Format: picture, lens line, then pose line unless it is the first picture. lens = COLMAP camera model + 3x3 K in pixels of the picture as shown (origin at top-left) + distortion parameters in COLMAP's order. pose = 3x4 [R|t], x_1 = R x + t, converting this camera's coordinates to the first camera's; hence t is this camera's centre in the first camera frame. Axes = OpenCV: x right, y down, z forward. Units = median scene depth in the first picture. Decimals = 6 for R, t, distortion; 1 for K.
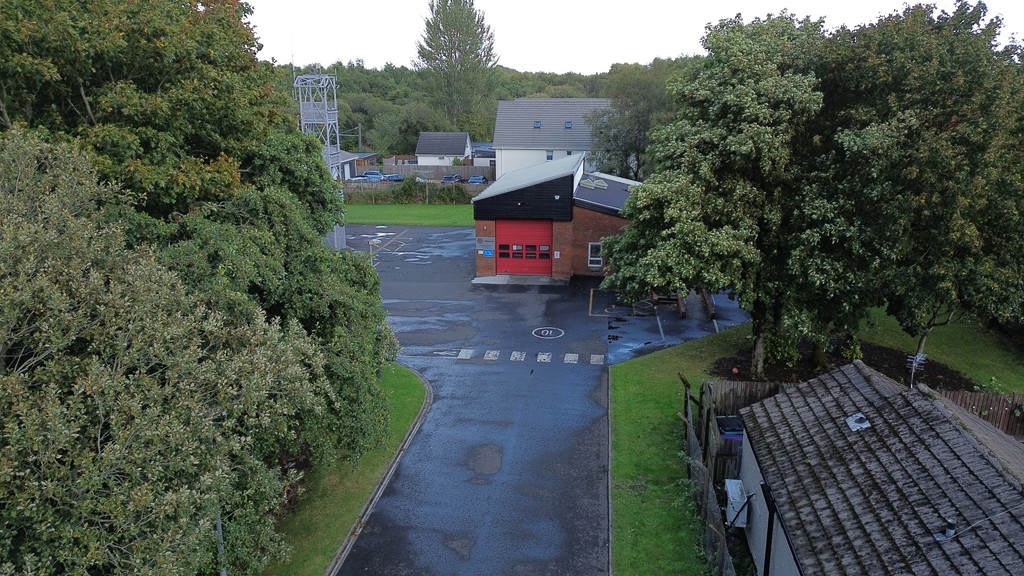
lens RADIAL K [[724.3, 0, 517.1], [0, 724.3, 287.5], [0, 0, 1]] dist [0.066692, -0.066002]
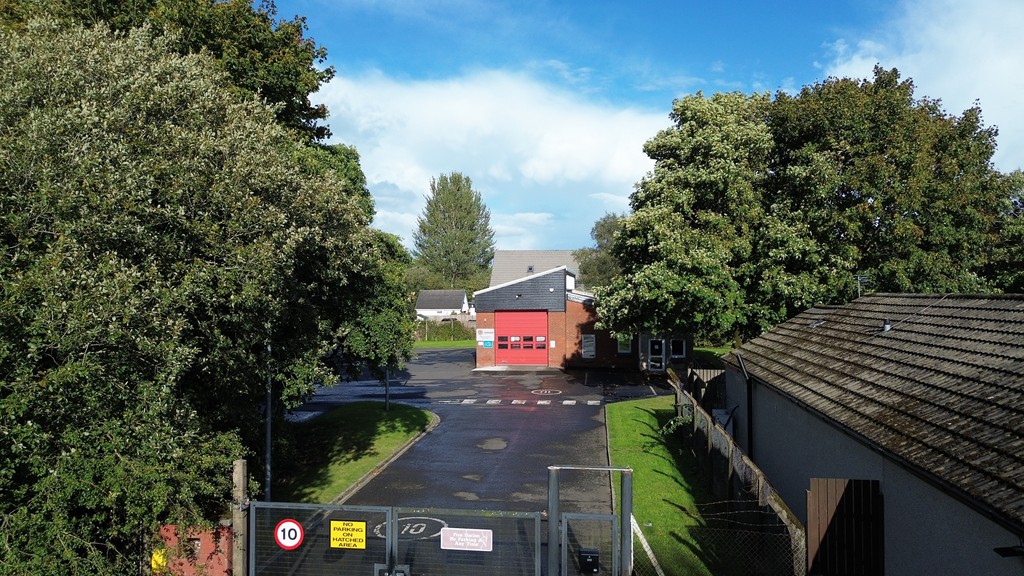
lens RADIAL K [[726.1, 0, 516.3], [0, 726.1, 284.5], [0, 0, 1]] dist [0.061825, -0.060789]
pose [[0.999925, 0.004090, 0.011574, -0.019198], [-0.000735, 0.961113, -0.276154, 0.281587], [-0.012253, 0.276124, 0.961044, -0.083993]]
